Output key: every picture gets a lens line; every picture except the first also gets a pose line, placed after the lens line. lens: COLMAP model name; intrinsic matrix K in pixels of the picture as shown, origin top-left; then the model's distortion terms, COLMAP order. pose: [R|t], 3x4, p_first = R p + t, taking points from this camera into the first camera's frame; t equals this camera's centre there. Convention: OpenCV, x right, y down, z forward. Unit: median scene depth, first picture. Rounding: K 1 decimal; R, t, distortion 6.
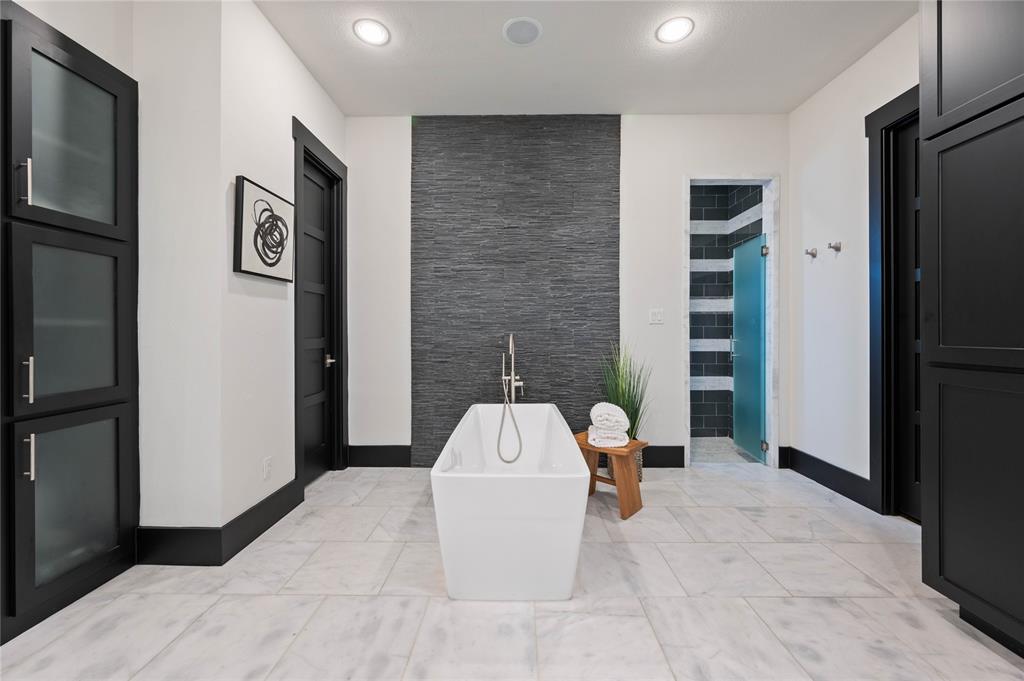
lens RADIAL K [[406.5, 0, 513.7], [0, 406.5, 334.6], [0, 0, 1]] dist [-0.001917, 0.000496]
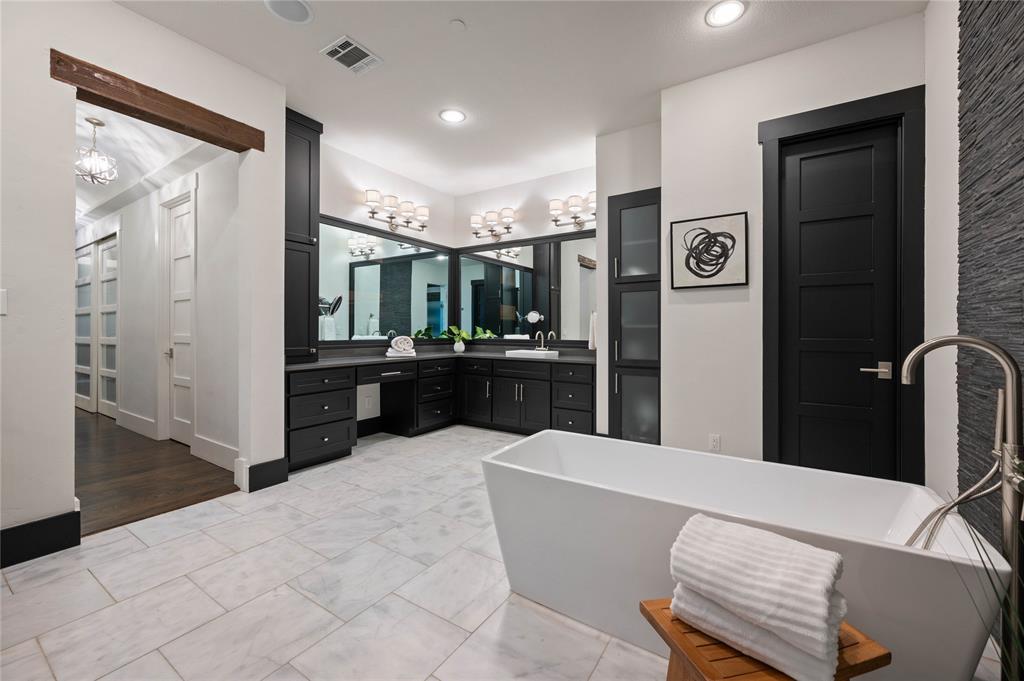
lens RADIAL K [[406.5, 0, 514.3], [0, 406.5, 331.7], [0, 0, 1]] dist [-0.001917, 0.000496]
pose [[-0.537067, 0.005708, -0.843520, 0.756189], [-0.003805, 0.999951, 0.009189, -0.013413], [0.843531, 0.008145, -0.537019, 1.171386]]
